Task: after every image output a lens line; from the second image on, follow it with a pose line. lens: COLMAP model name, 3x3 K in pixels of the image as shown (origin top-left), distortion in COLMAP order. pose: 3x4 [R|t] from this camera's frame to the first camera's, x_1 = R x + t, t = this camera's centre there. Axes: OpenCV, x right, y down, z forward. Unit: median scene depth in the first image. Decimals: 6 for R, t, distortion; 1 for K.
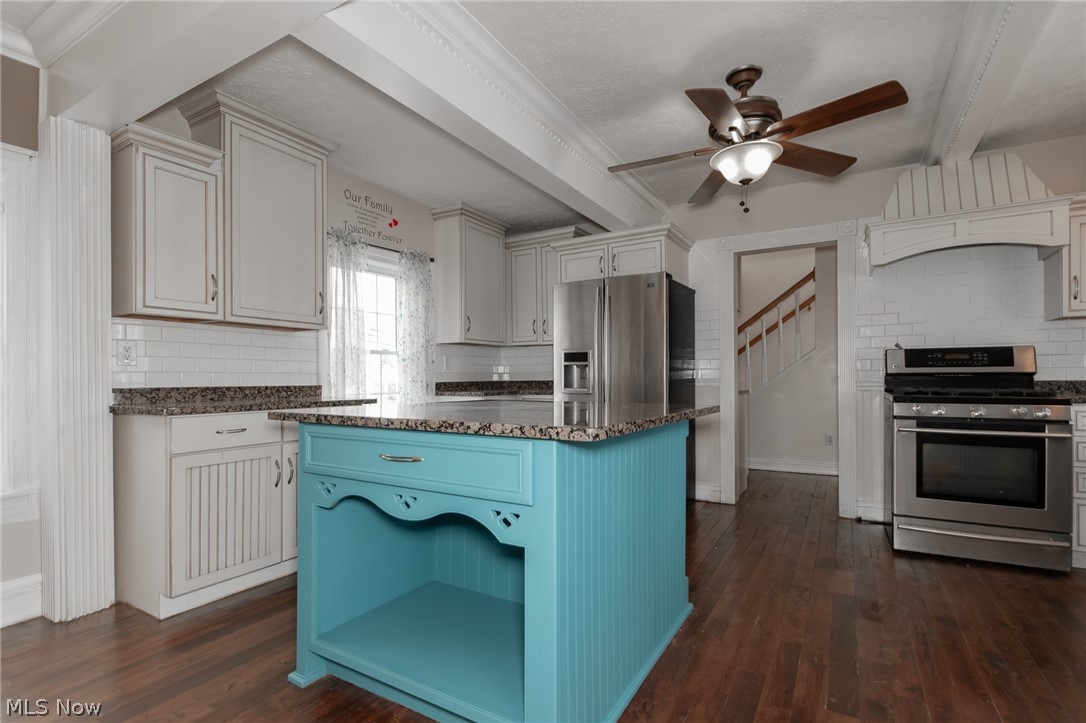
lens RADIAL K [[509.7, 0, 549.5], [0, 509.7, 371.3], [0, 0, 1]] dist [0.001081, -0.005038]
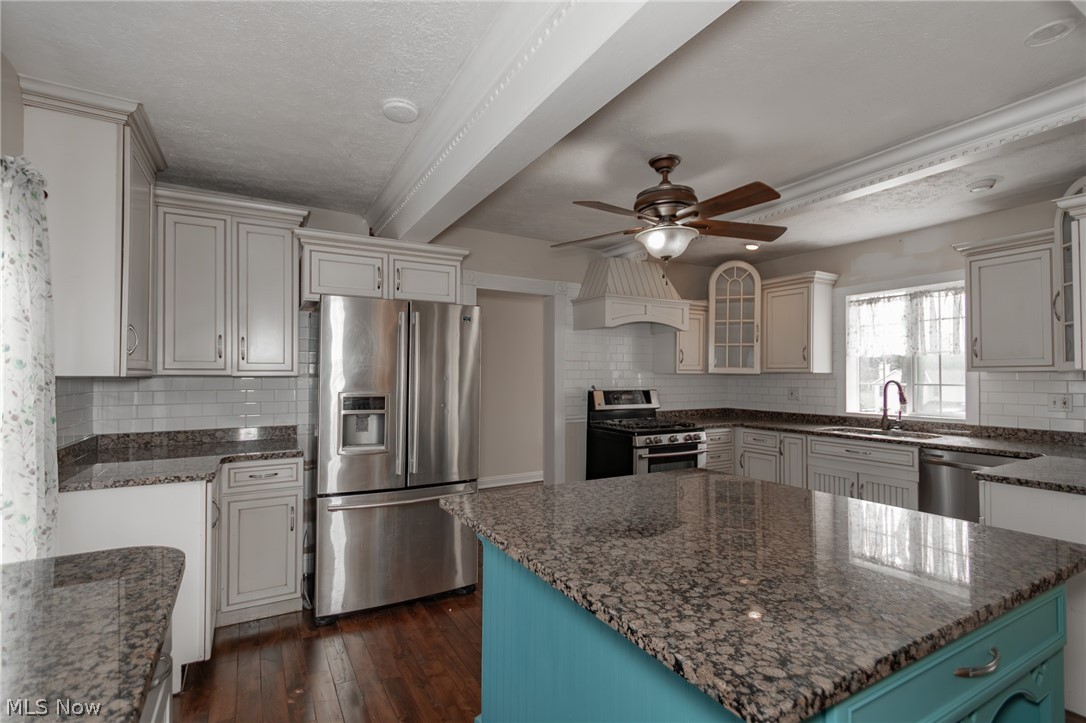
lens RADIAL K [[509.7, 0, 540.8], [0, 509.7, 370.6], [0, 0, 1]] dist [0.001081, -0.005038]
pose [[0.493000, 0.013928, 0.869918, -0.478520], [-0.013645, 0.999873, -0.008276, -0.075614], [-0.869922, -0.007789, 0.493127, 0.456866]]
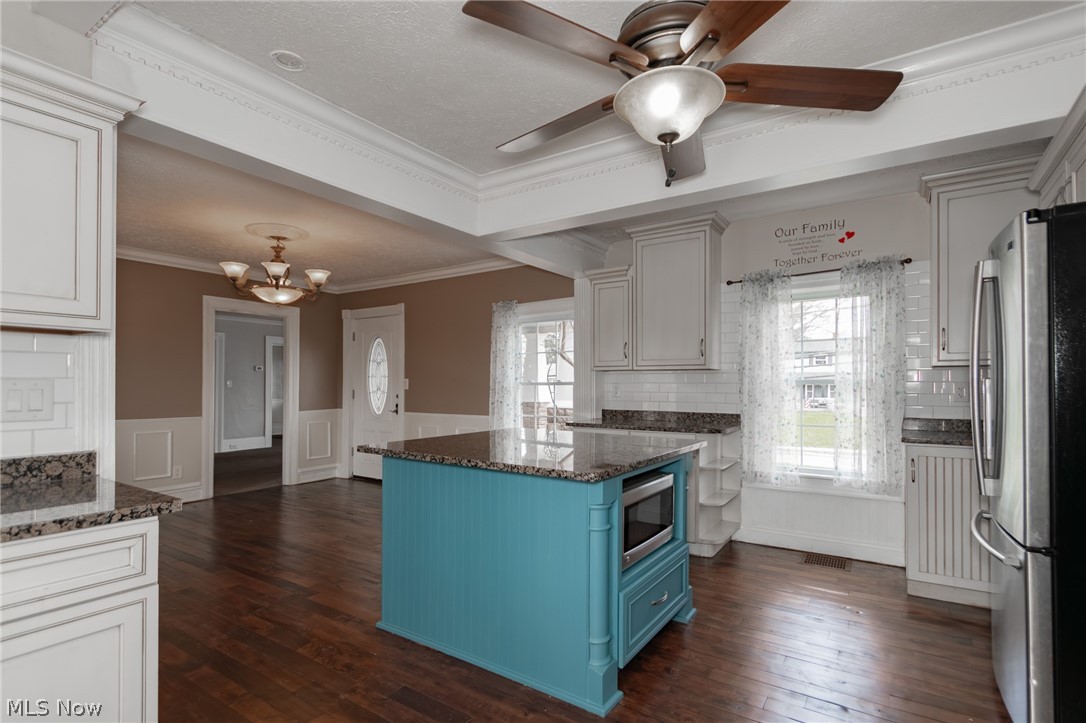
lens RADIAL K [[509.7, 0, 563.7], [0, 509.7, 387.6], [0, 0, 1]] dist [0.001081, -0.005038]
pose [[-0.042447, 0.008811, -0.999060, 0.673559], [0.009171, 0.999922, 0.008429, -0.042889], [0.999057, -0.008805, -0.042525, 0.601258]]
